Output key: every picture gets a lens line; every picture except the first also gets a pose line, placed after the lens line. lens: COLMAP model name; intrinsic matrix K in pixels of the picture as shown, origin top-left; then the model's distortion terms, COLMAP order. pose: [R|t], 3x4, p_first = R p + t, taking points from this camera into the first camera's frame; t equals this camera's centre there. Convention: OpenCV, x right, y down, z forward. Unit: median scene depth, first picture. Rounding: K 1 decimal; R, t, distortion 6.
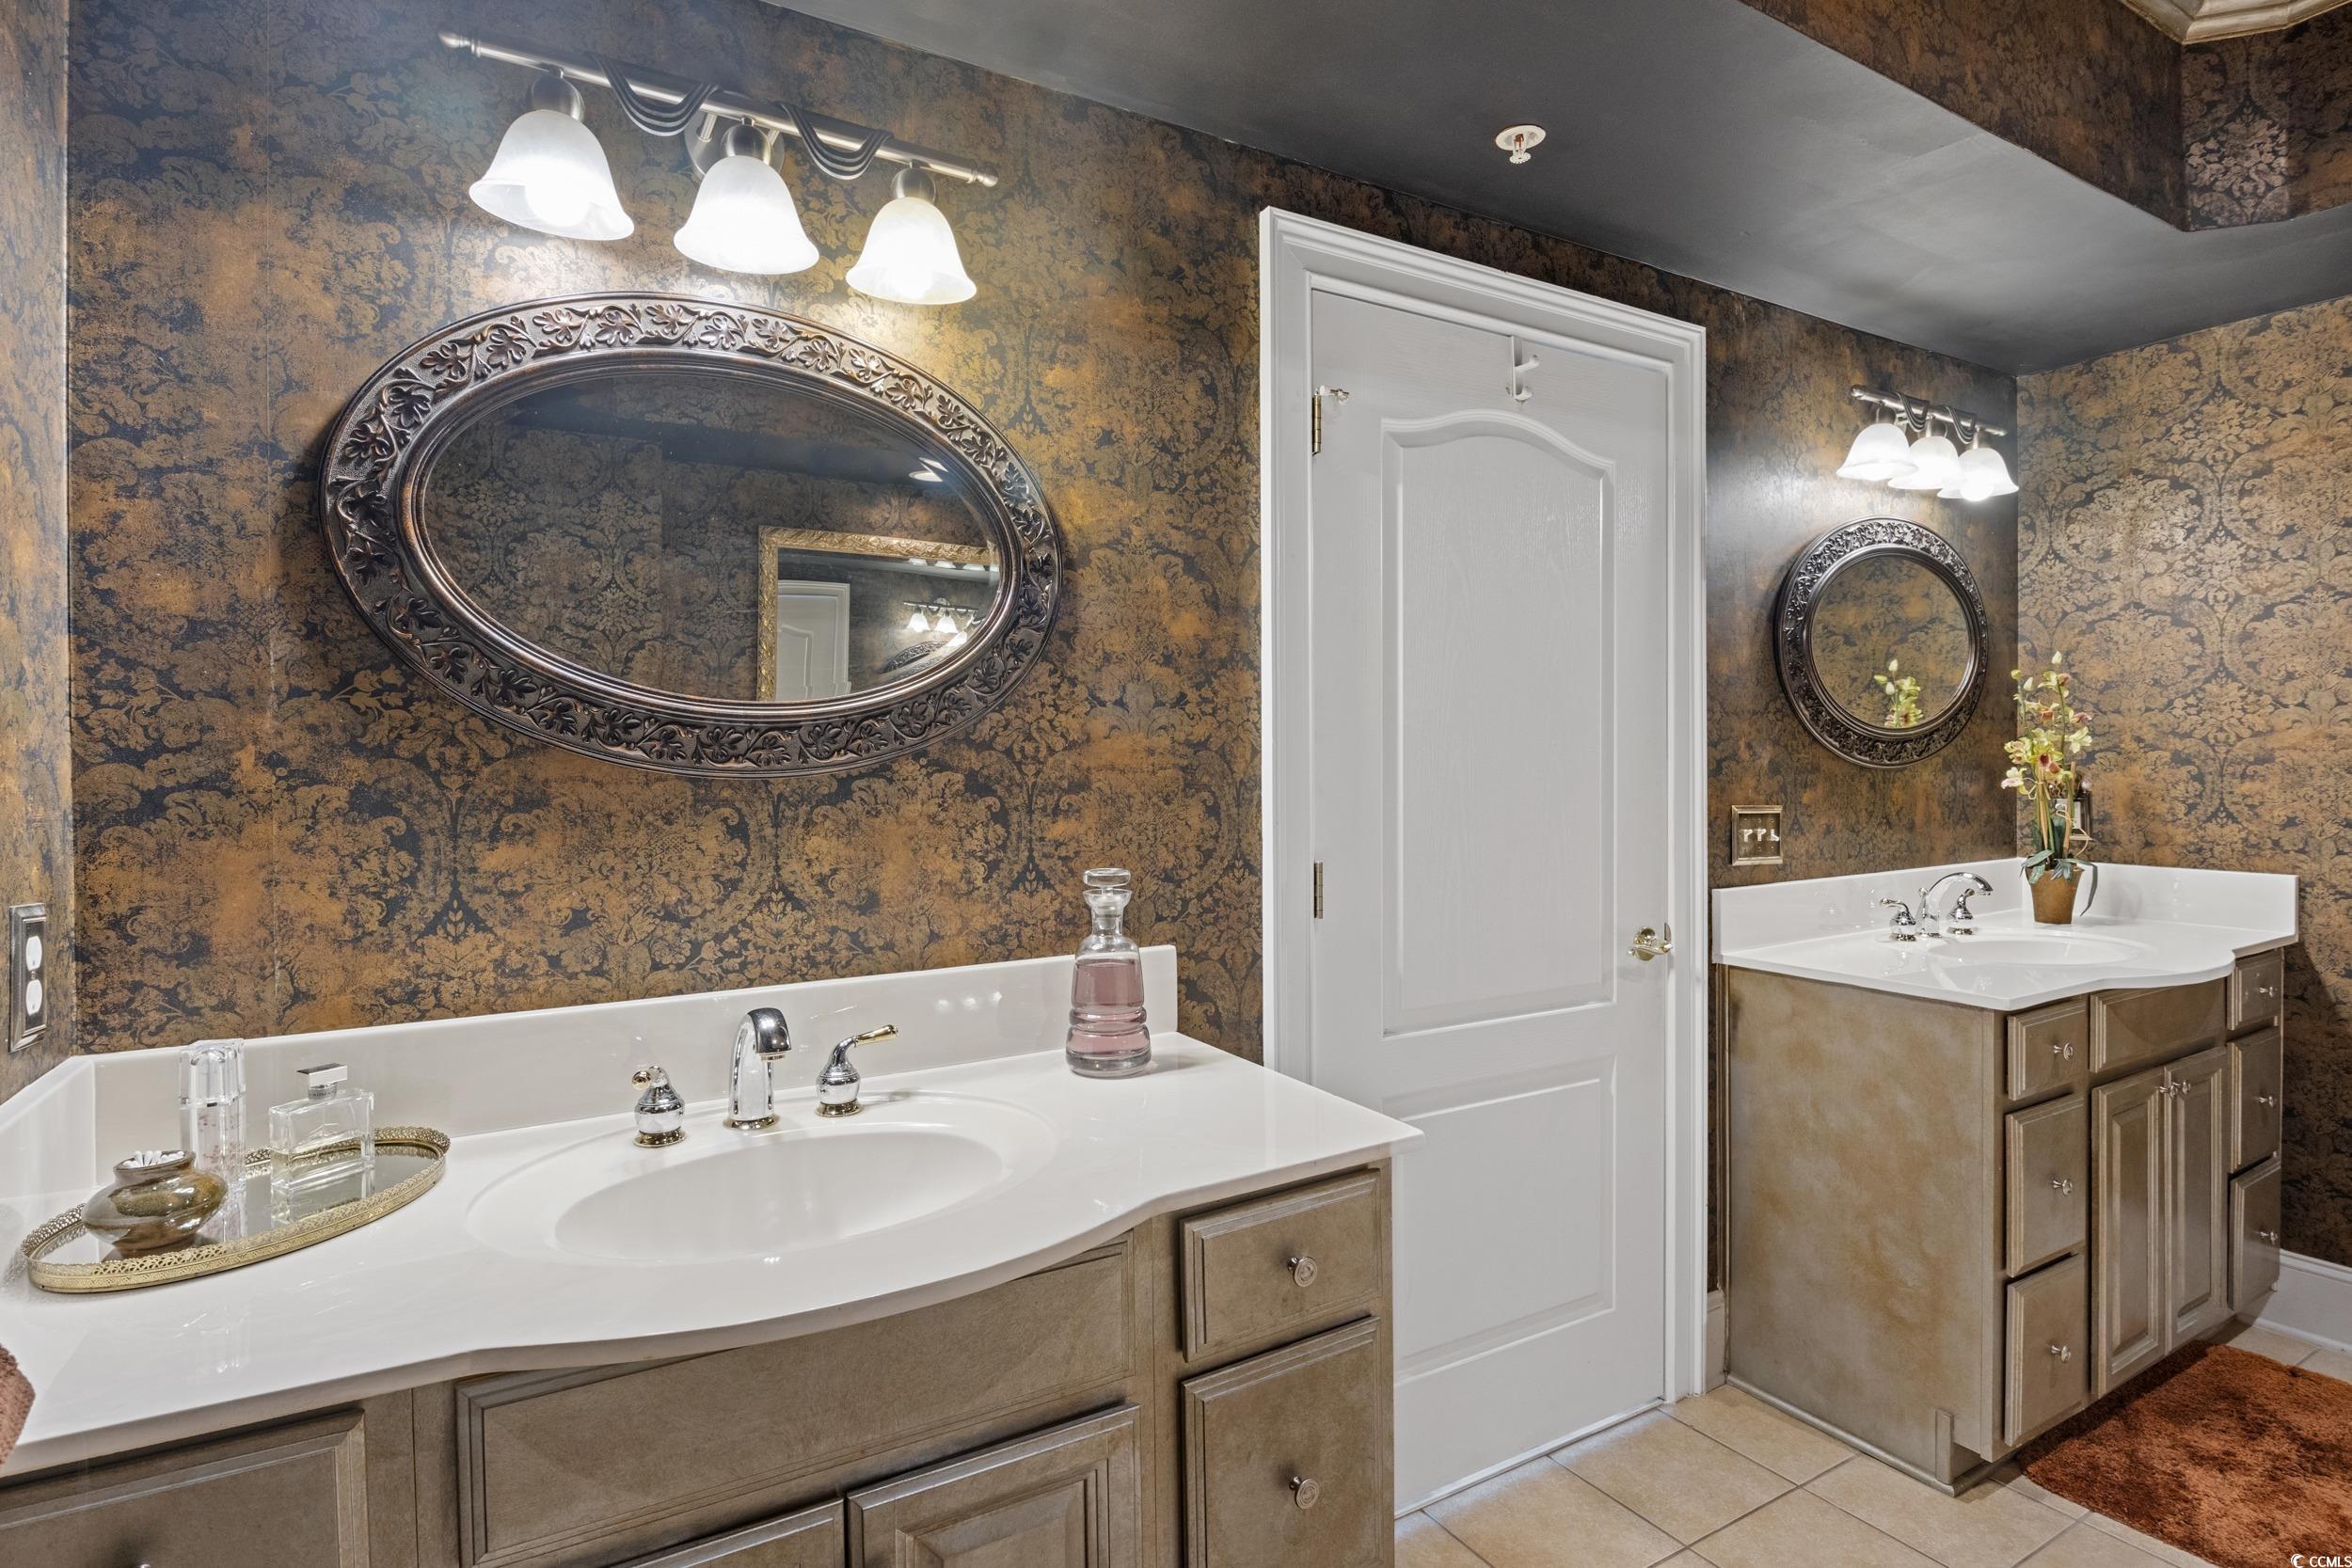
lens RADIAL K [[1187.9, 0, 1183.2], [0, 1187.9, 768.3], [0, 0, 1]] dist [-0.005247, -0.002040]
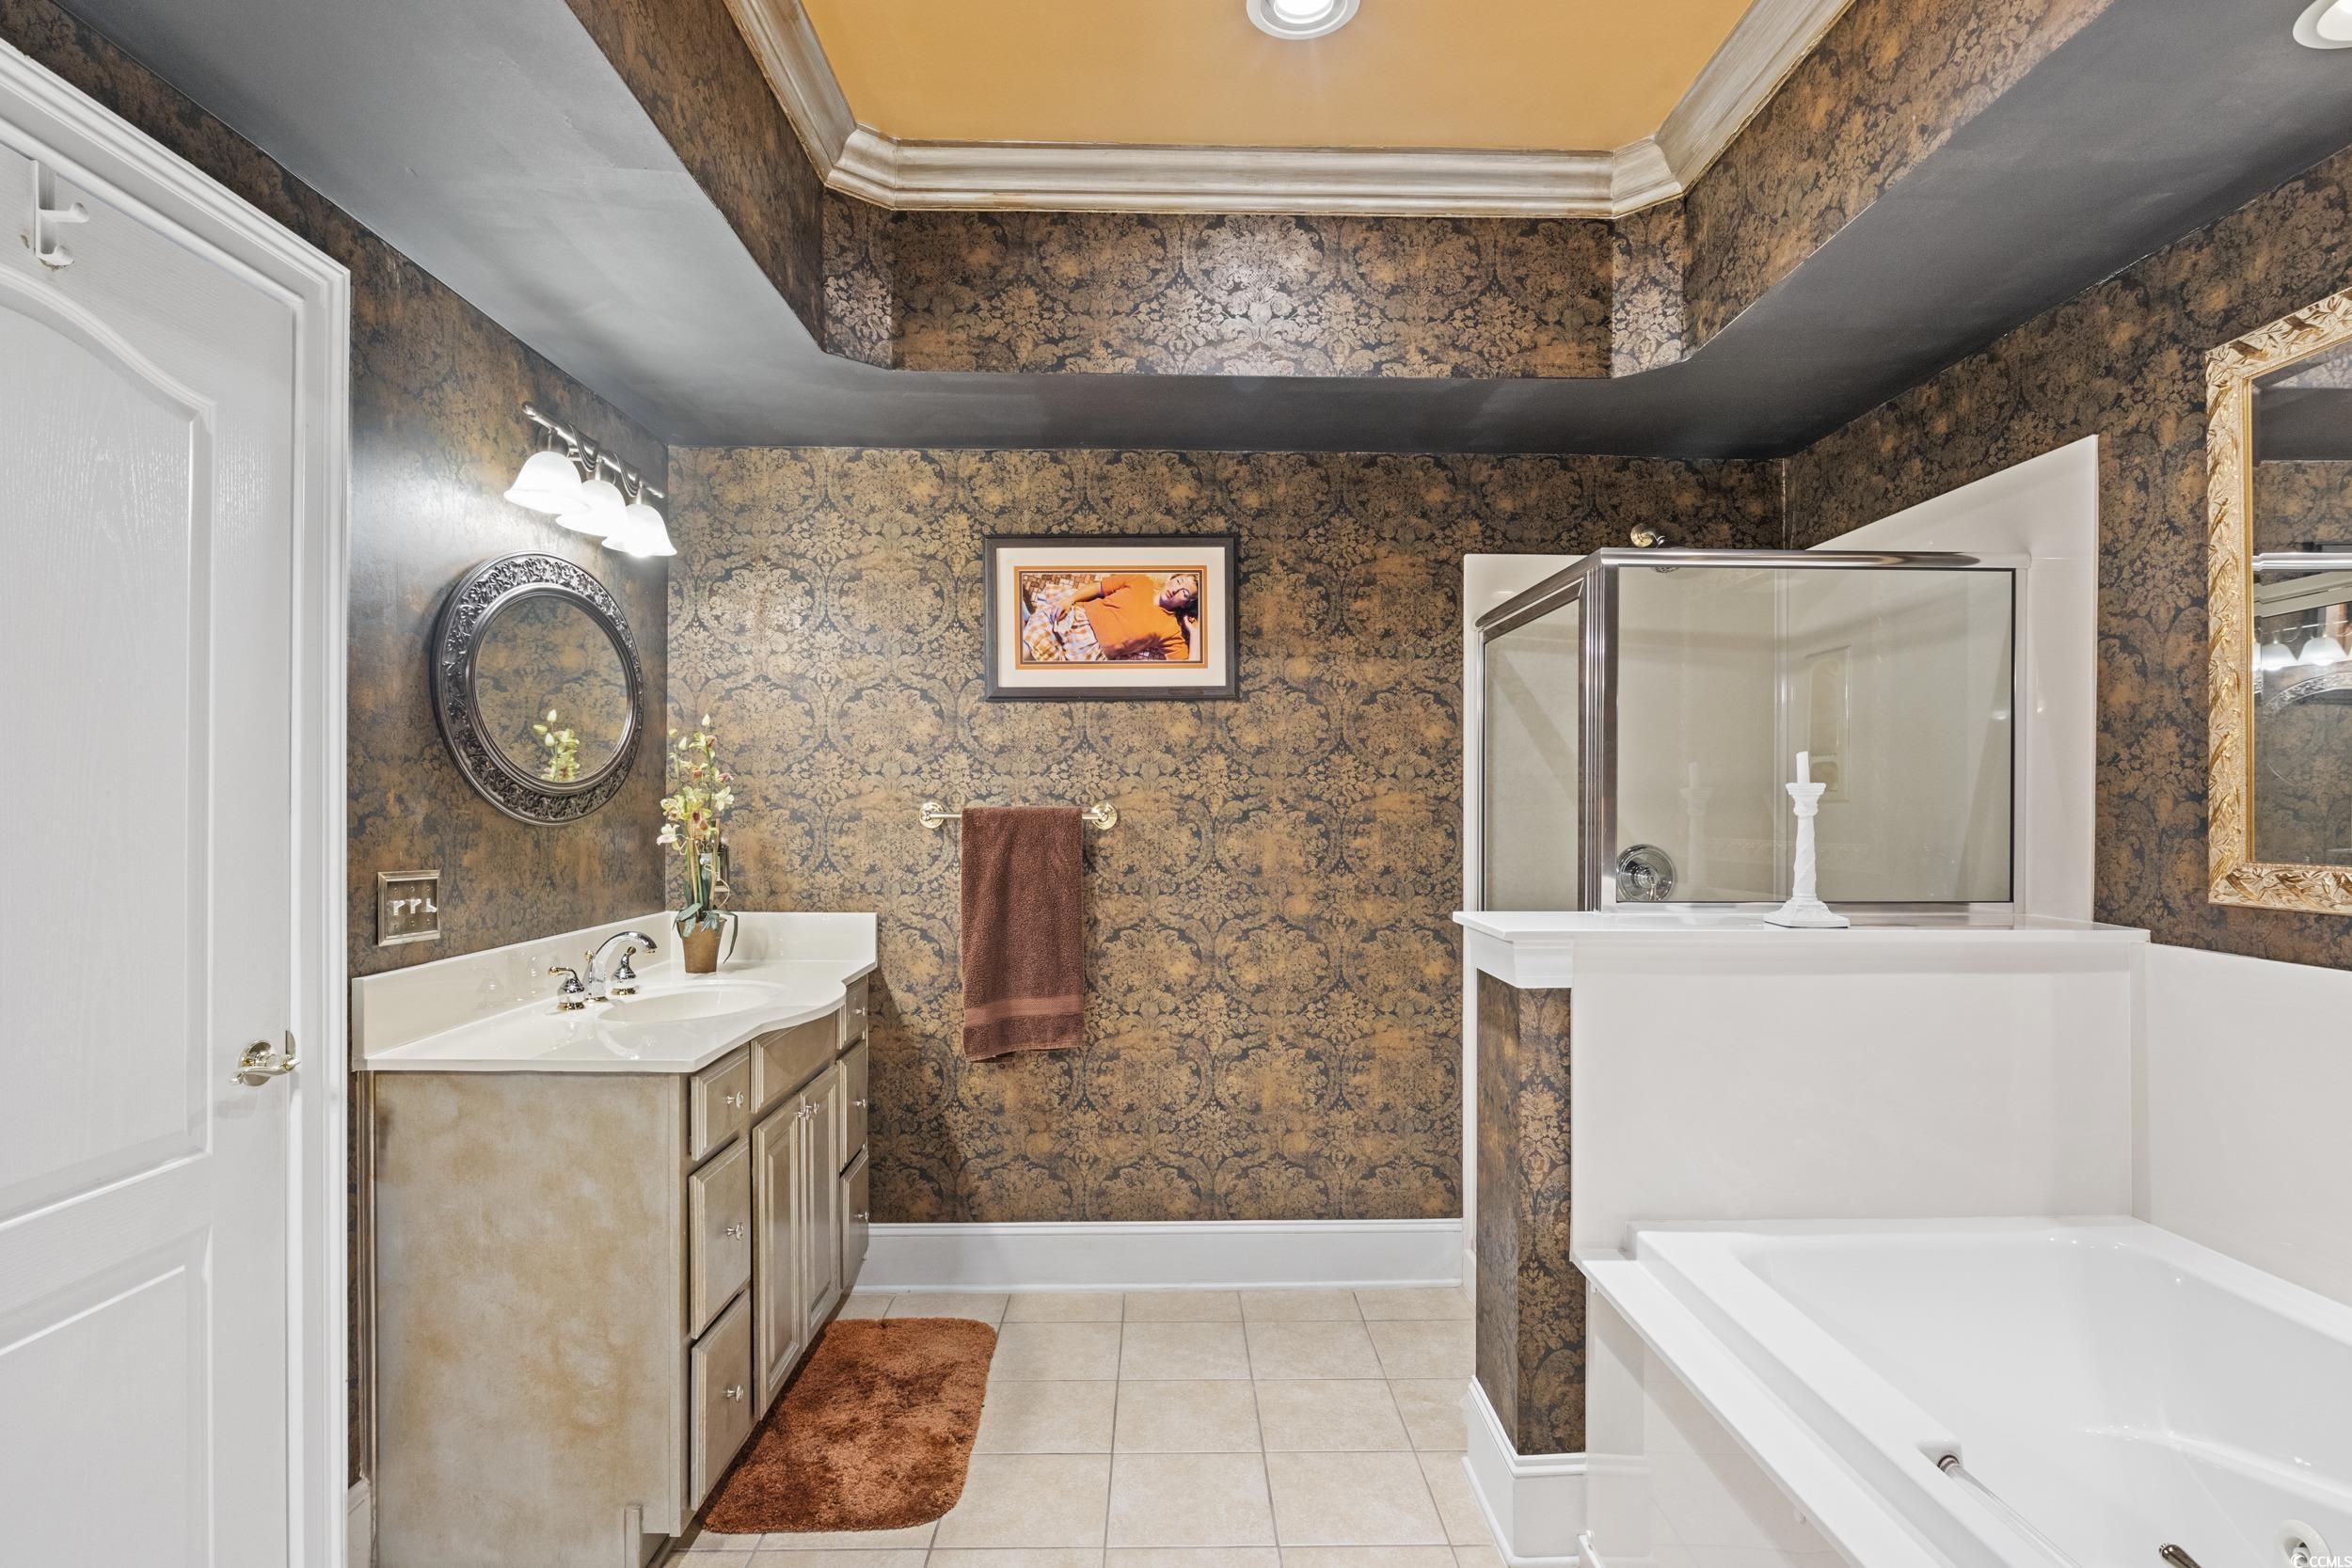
lens RADIAL K [[1199.1, 0, 1195.5], [0, 1199.1, 814.4], [0, 0, 1]] dist [-0.007794, -0.001324]
pose [[0.480668, 0.005646, 0.876884, 0.014840], [-0.000938, 0.999982, -0.005925, -0.003910], [-0.876902, 0.002025, 0.480665, 0.116110]]
